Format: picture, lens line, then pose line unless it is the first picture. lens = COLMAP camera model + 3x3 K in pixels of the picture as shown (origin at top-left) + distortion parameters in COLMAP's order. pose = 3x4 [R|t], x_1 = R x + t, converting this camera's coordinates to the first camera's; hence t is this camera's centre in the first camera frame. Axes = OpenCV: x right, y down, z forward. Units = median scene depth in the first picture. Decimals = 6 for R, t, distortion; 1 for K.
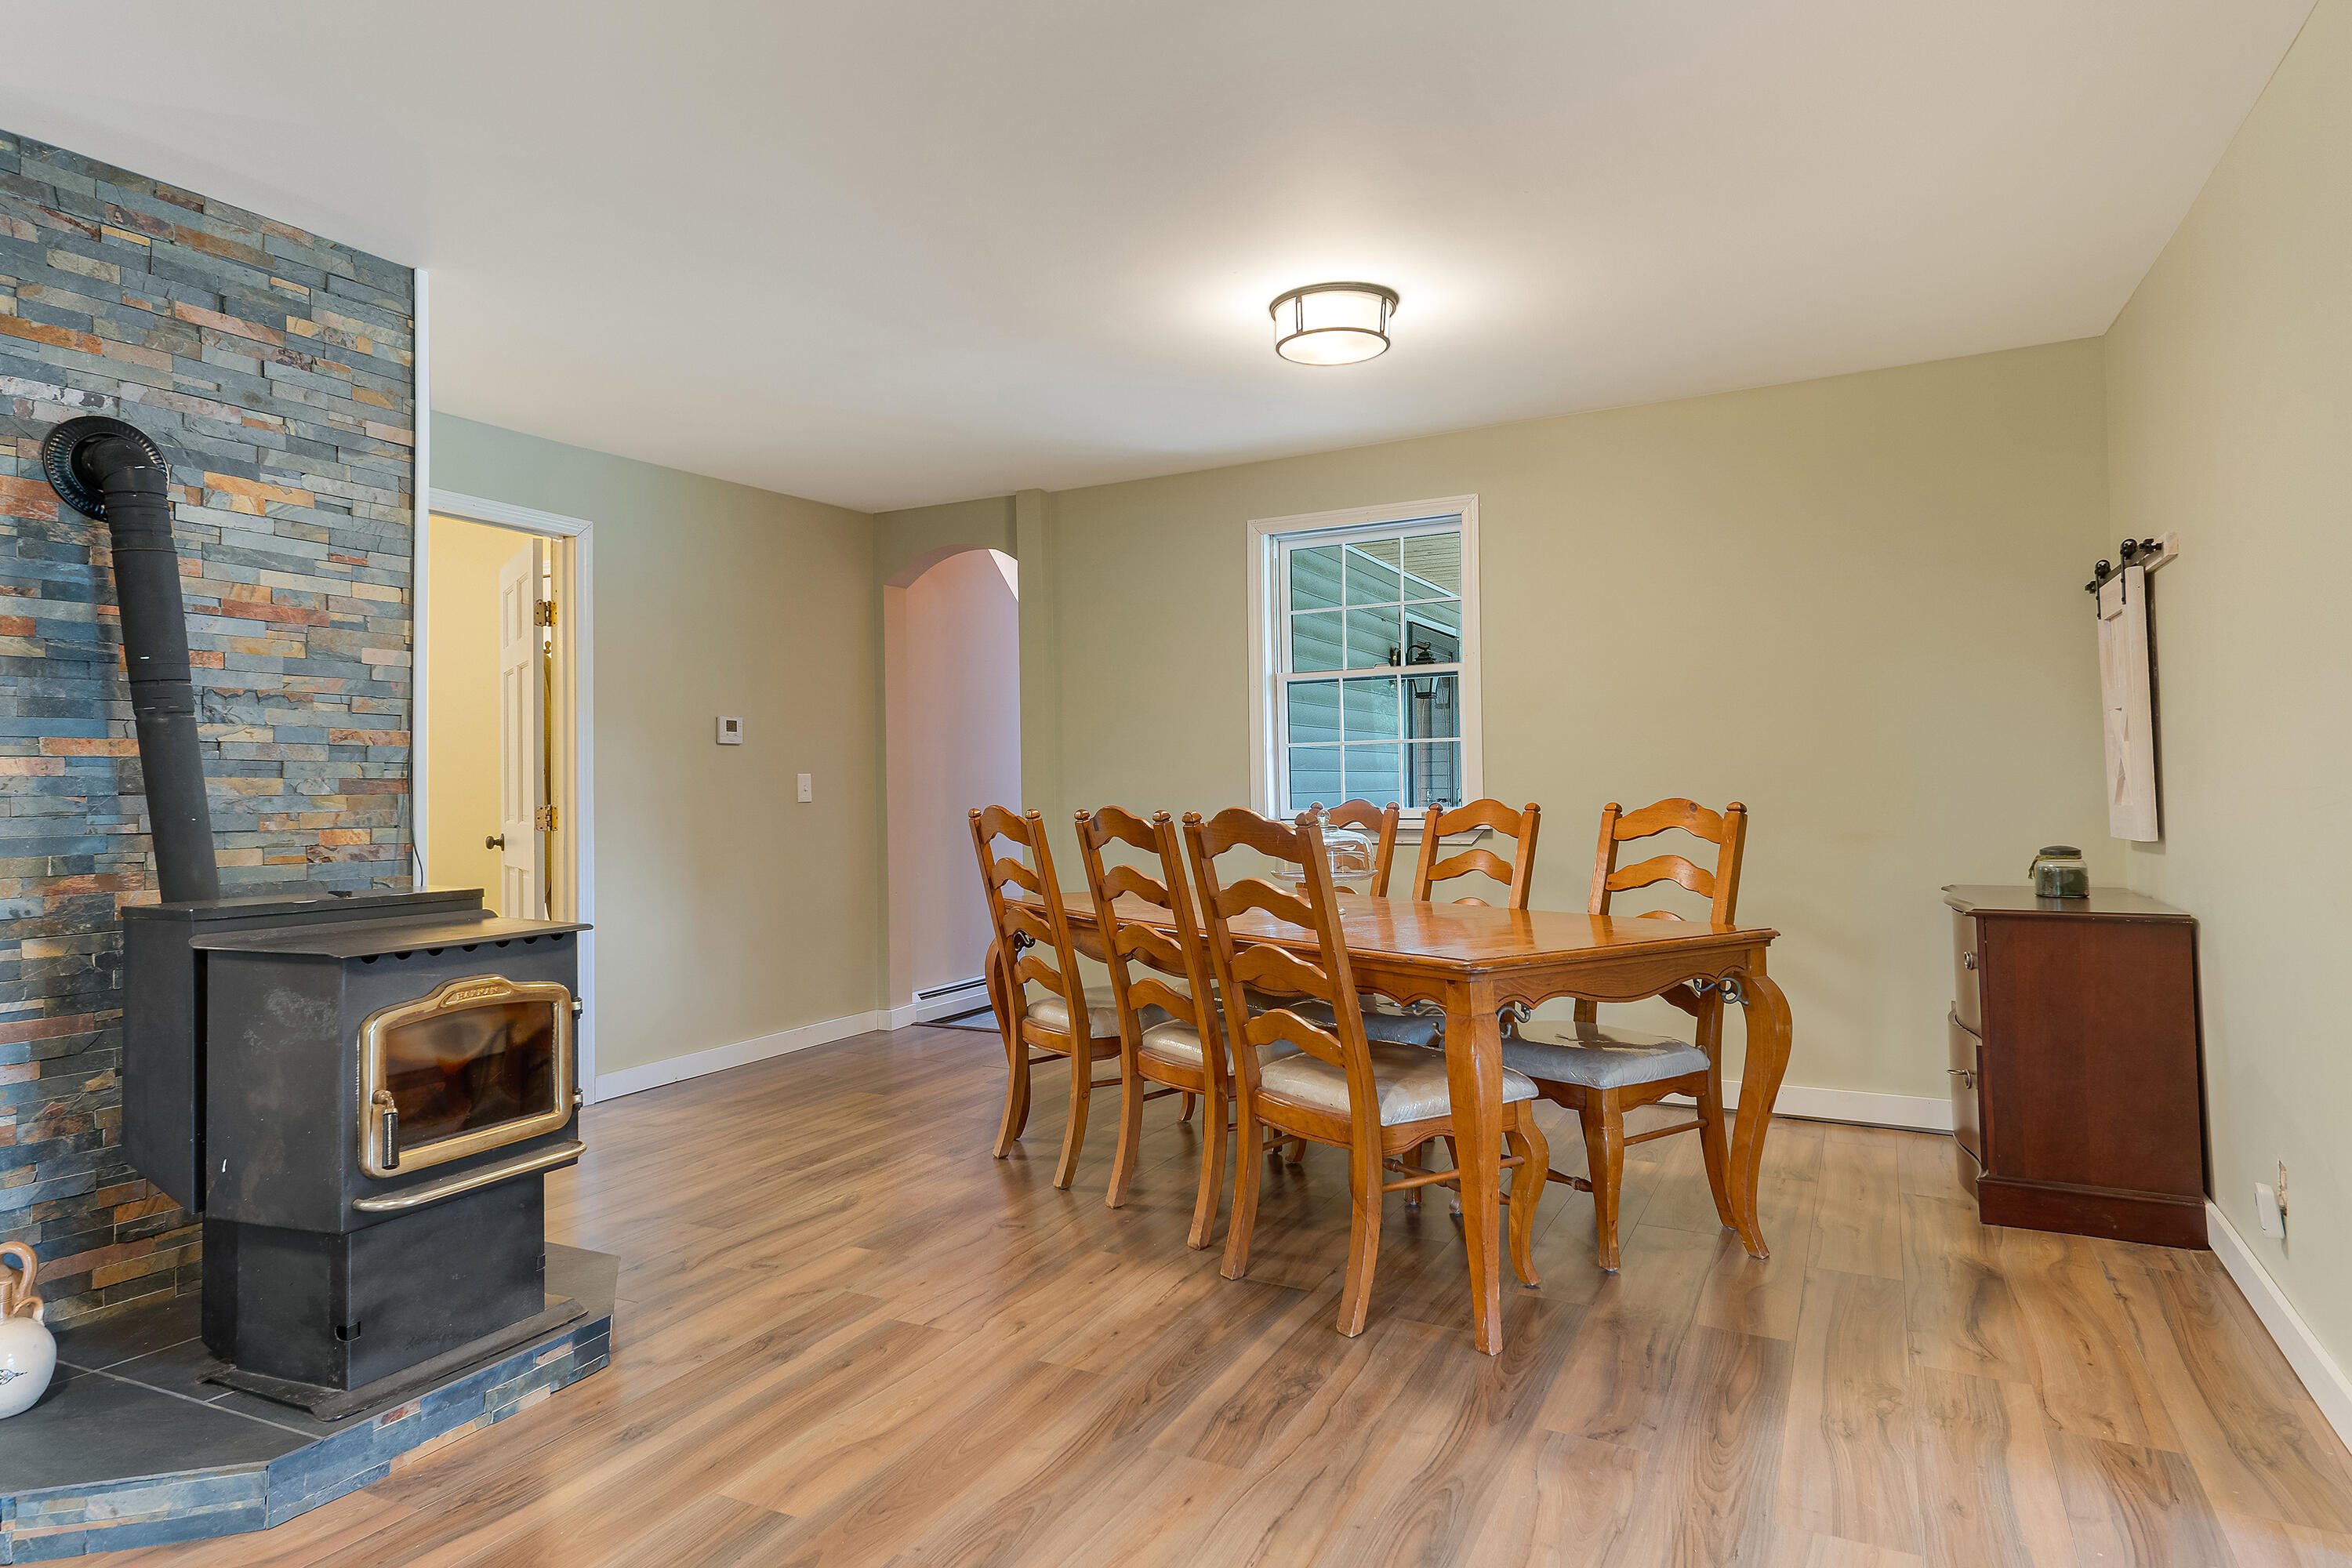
lens RADIAL K [[1346.7, 0, 1188.1], [0, 1346.7, 758.3], [0, 0, 1]] dist [0.021023, -0.000271]
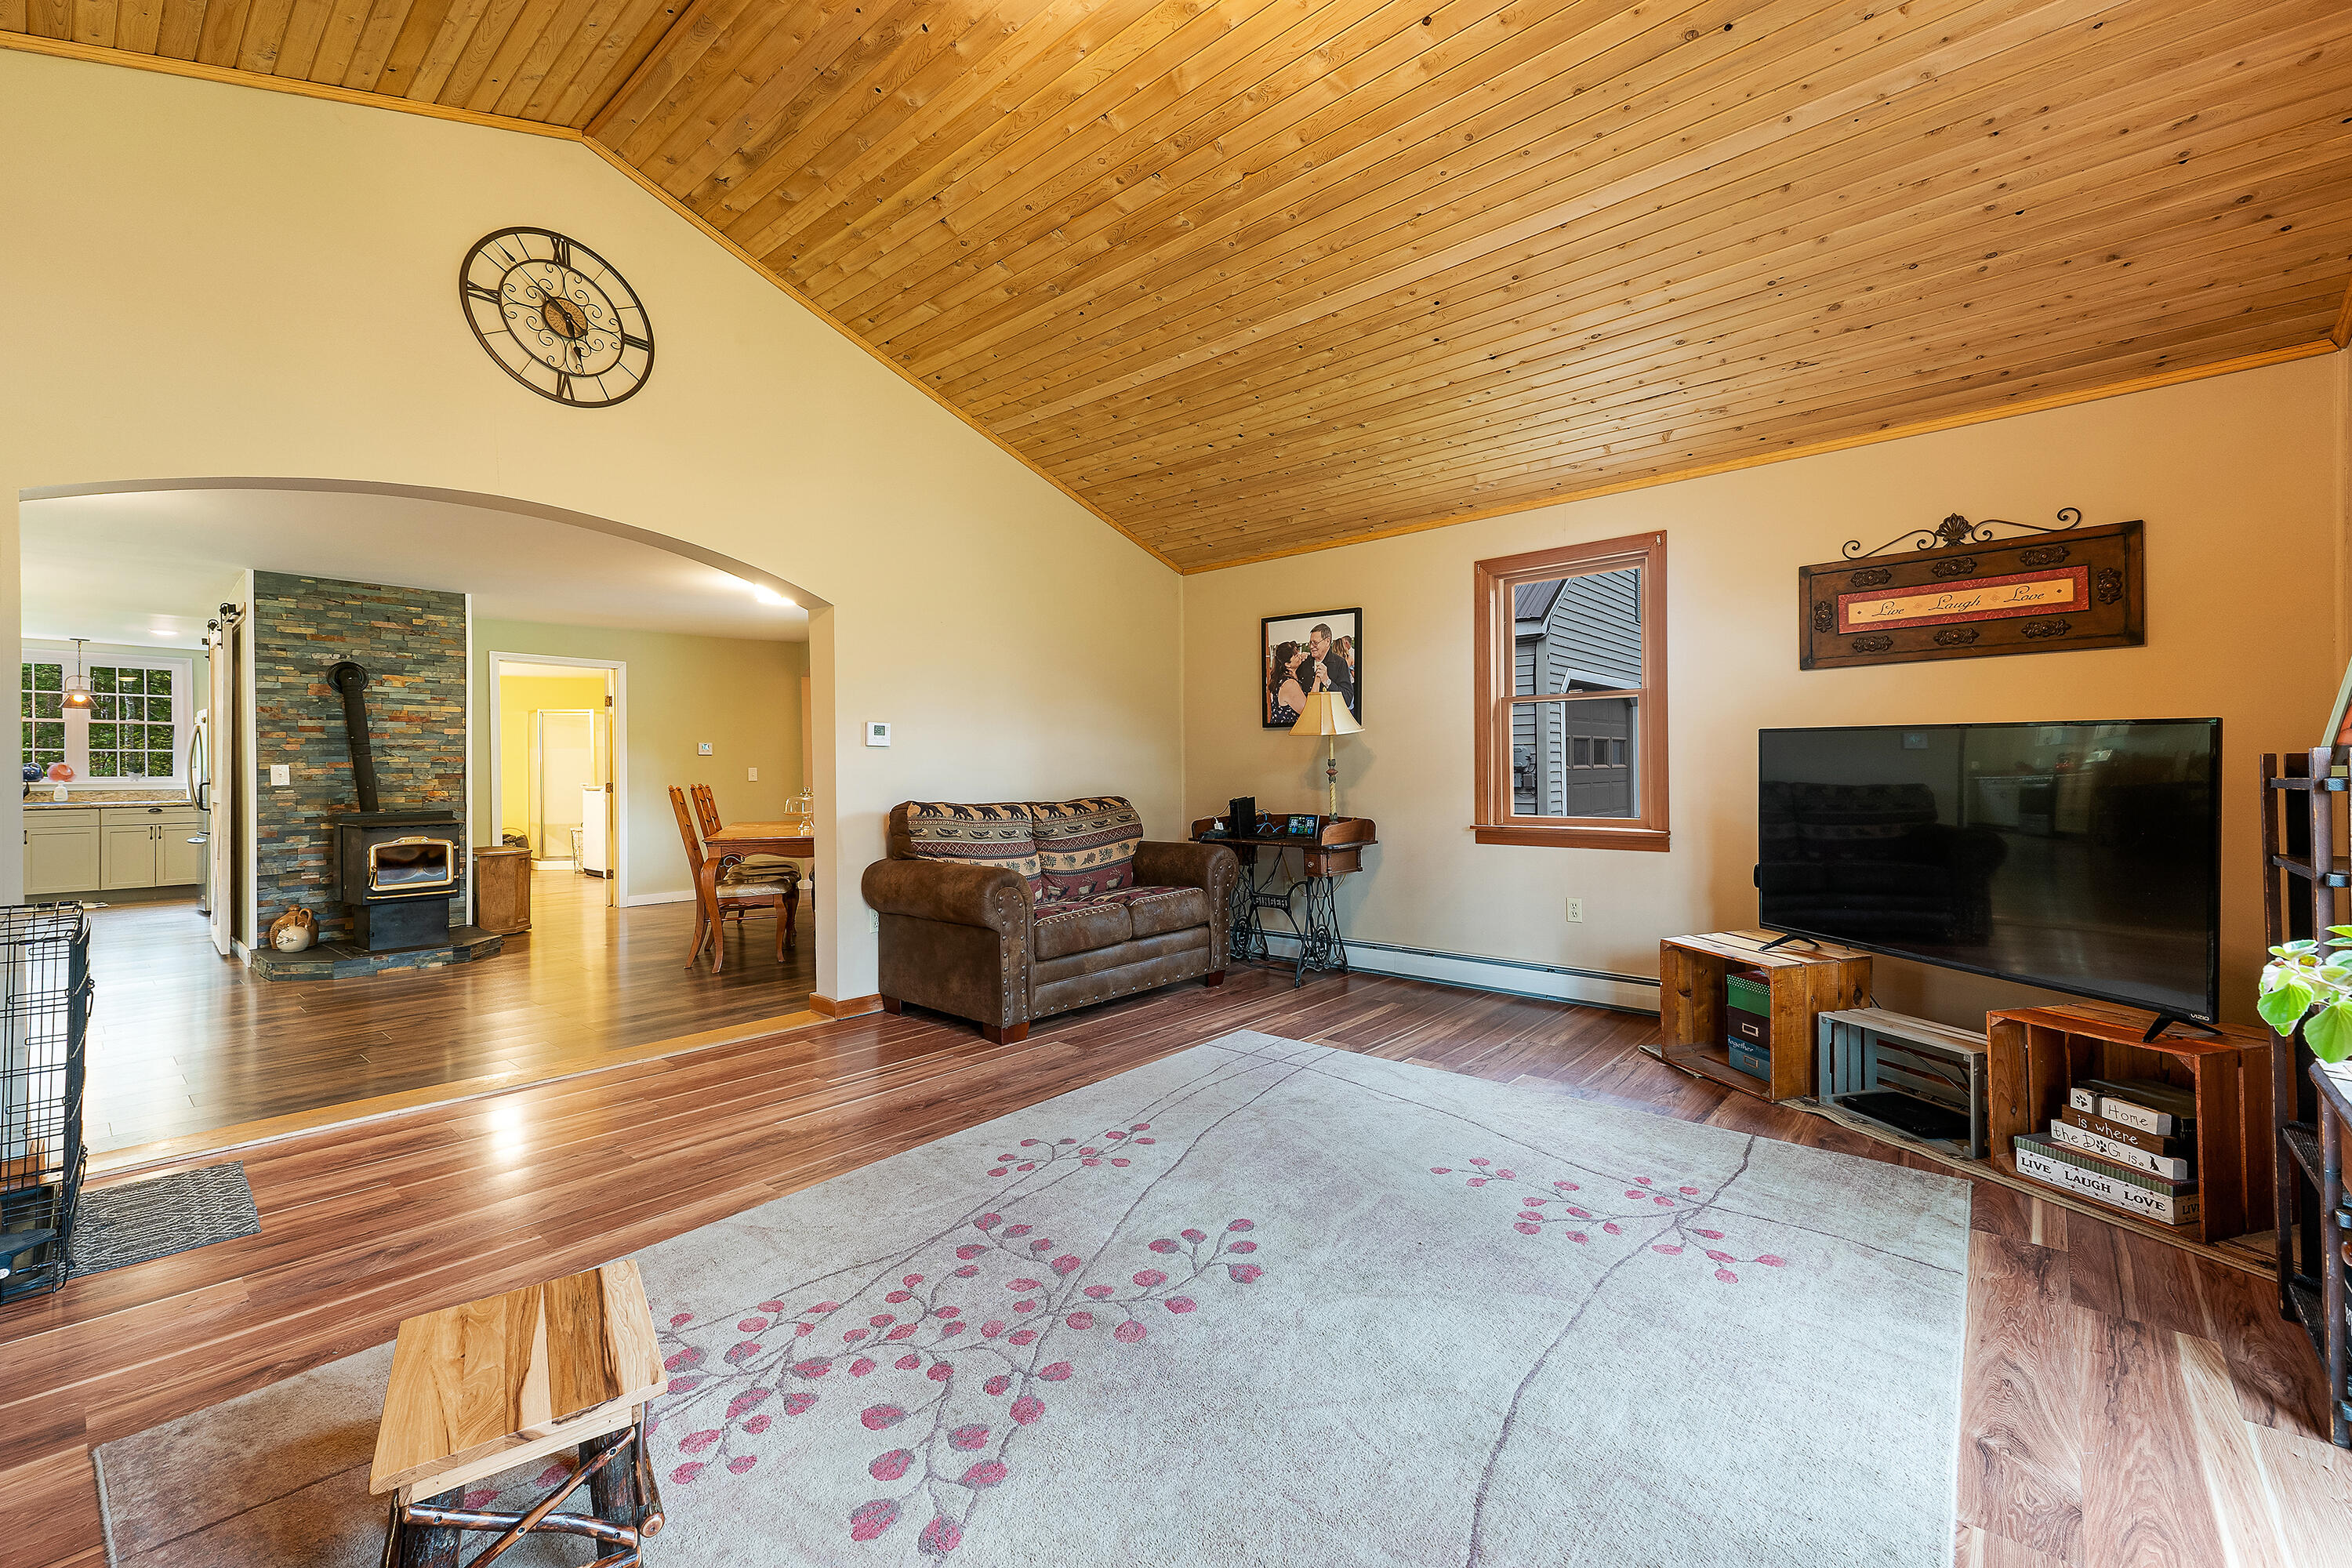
lens RADIAL K [[966.3, 0, 1153.7], [0, 966.3, 776.4], [0, 0, 1]] dist [0.033146, -0.002491]
pose [[0.962005, 0.000333, -0.273033, 1.566163], [0.008305, 0.999501, 0.030479, -0.033409], [0.272907, -0.031589, 0.961522, -0.676363]]
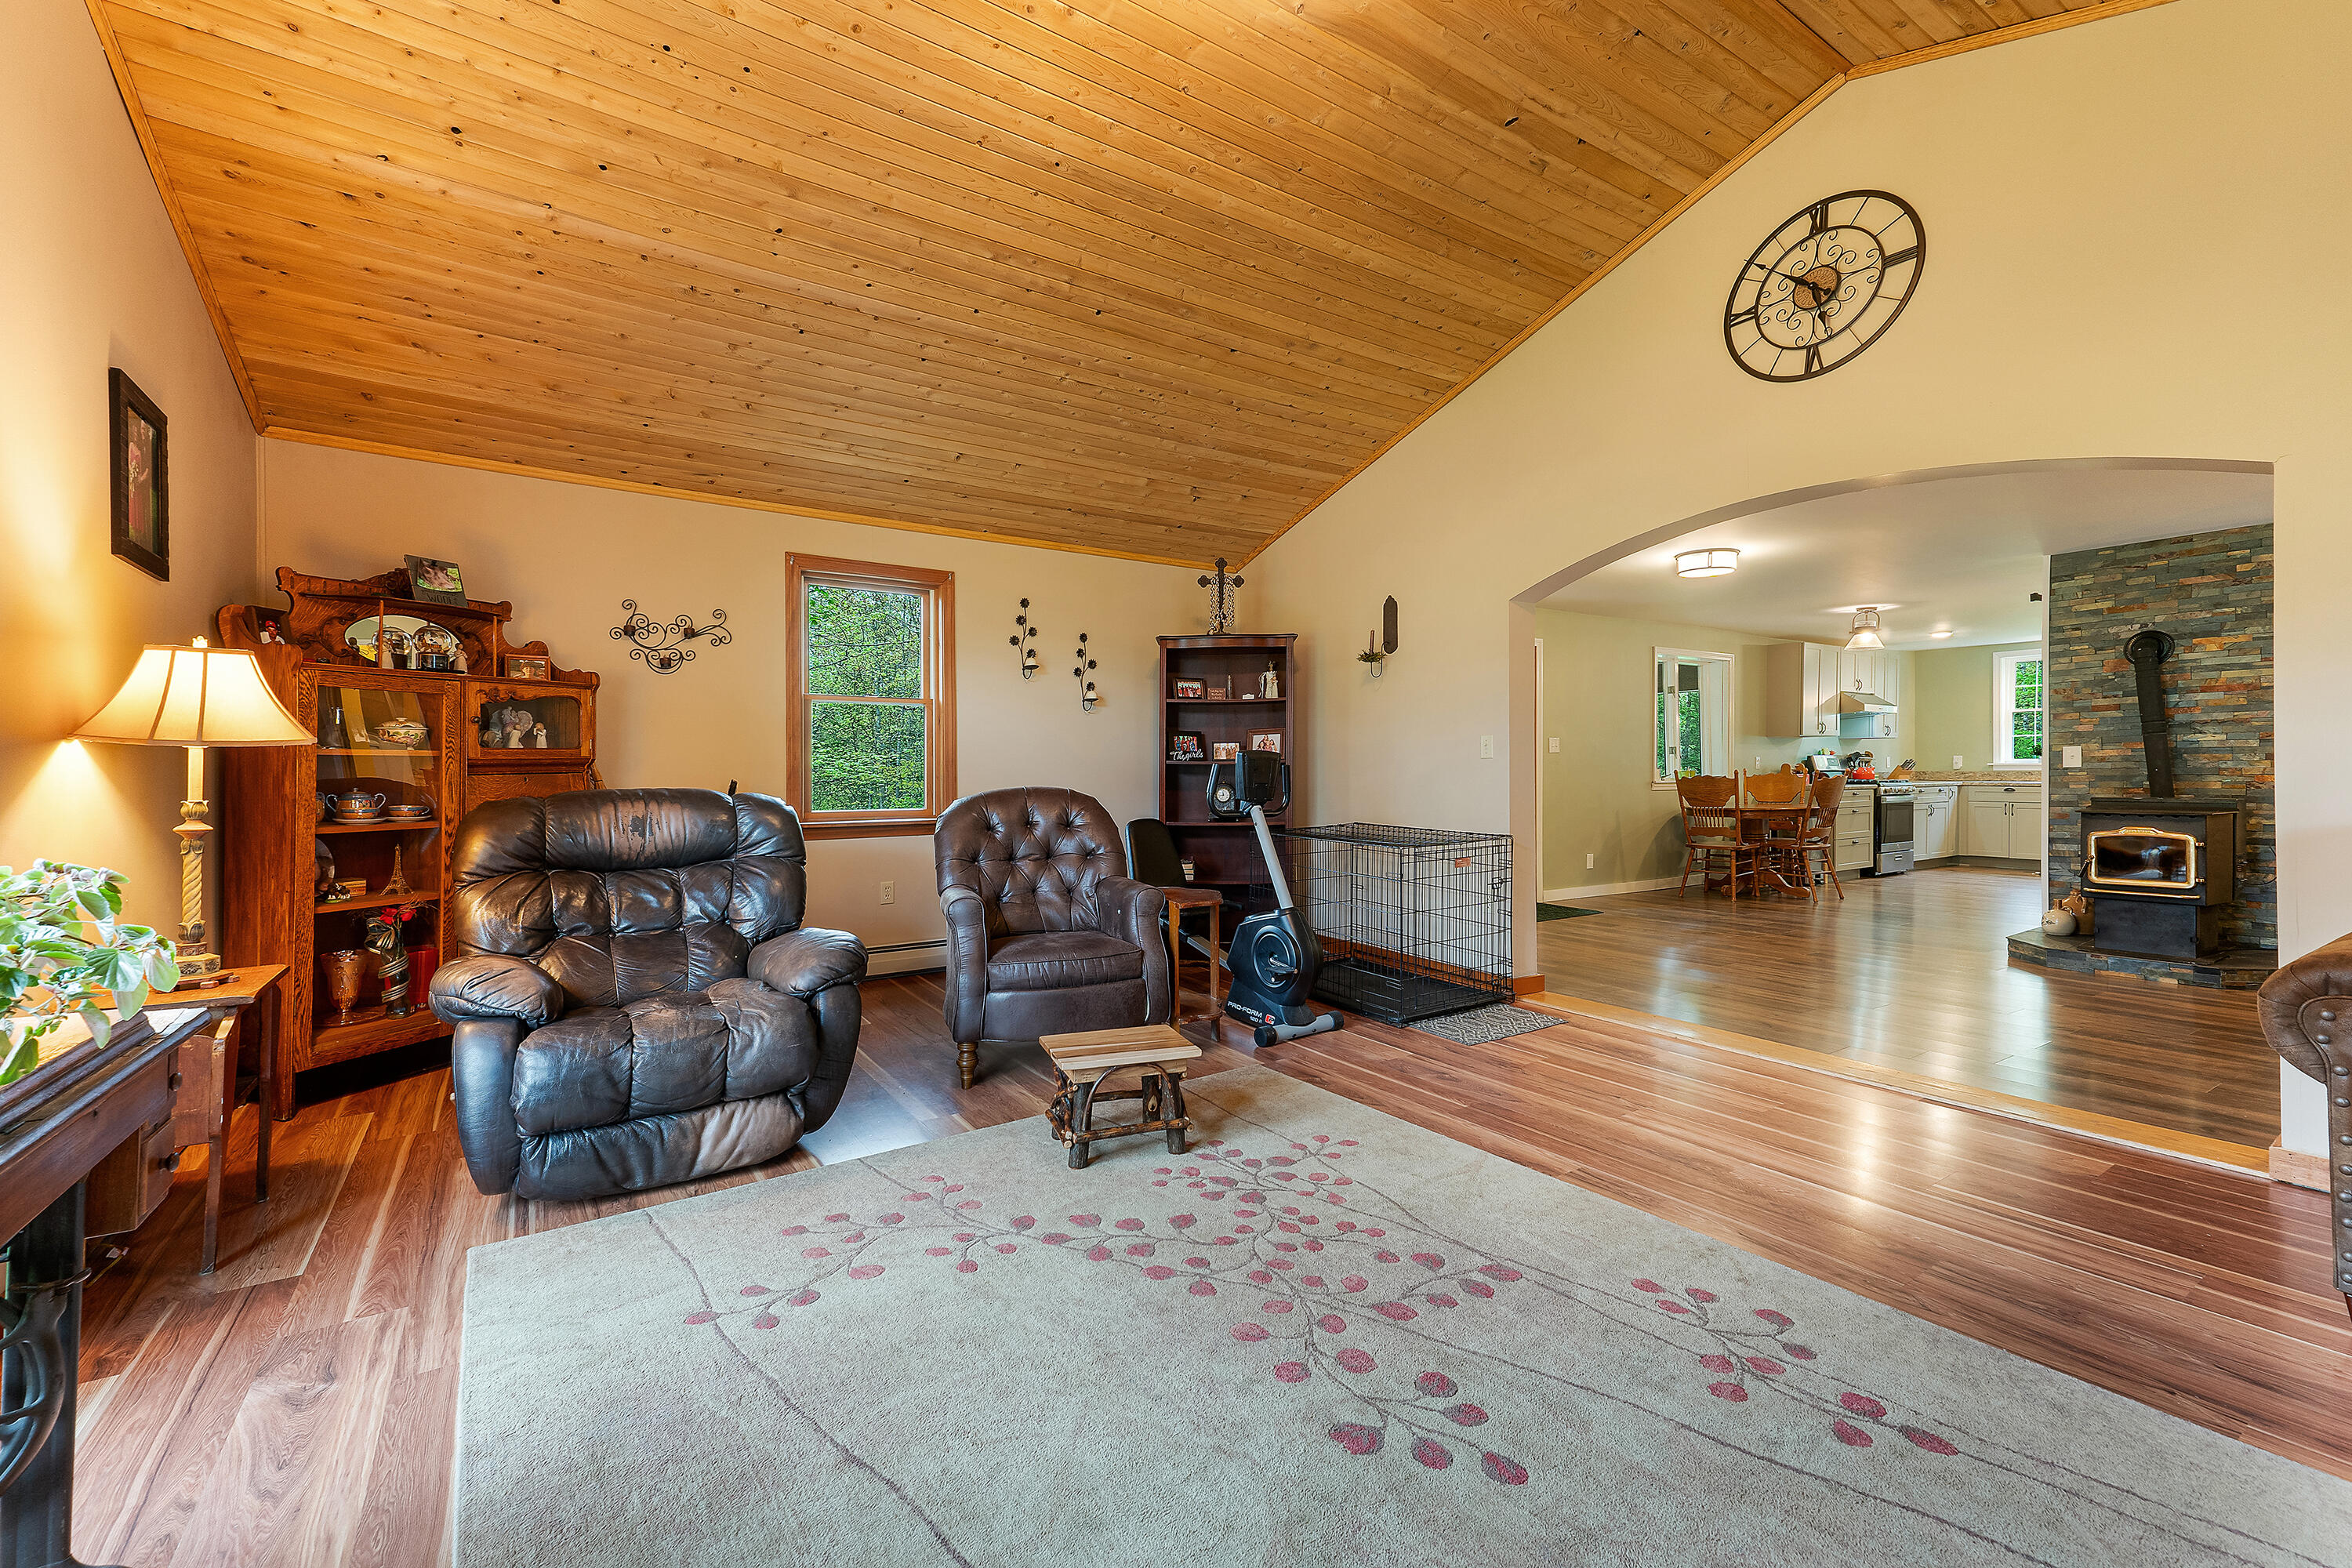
lens RADIAL K [[966.3, 0, 1163.6], [0, 966.3, 759.9], [0, 0, 1]] dist [0.033146, -0.002491]
pose [[-0.507669, 0.000423, -0.861552, 1.963525], [0.034517, 0.999207, -0.019848, -0.005978], [0.860861, -0.039814, -0.507281, 0.250176]]
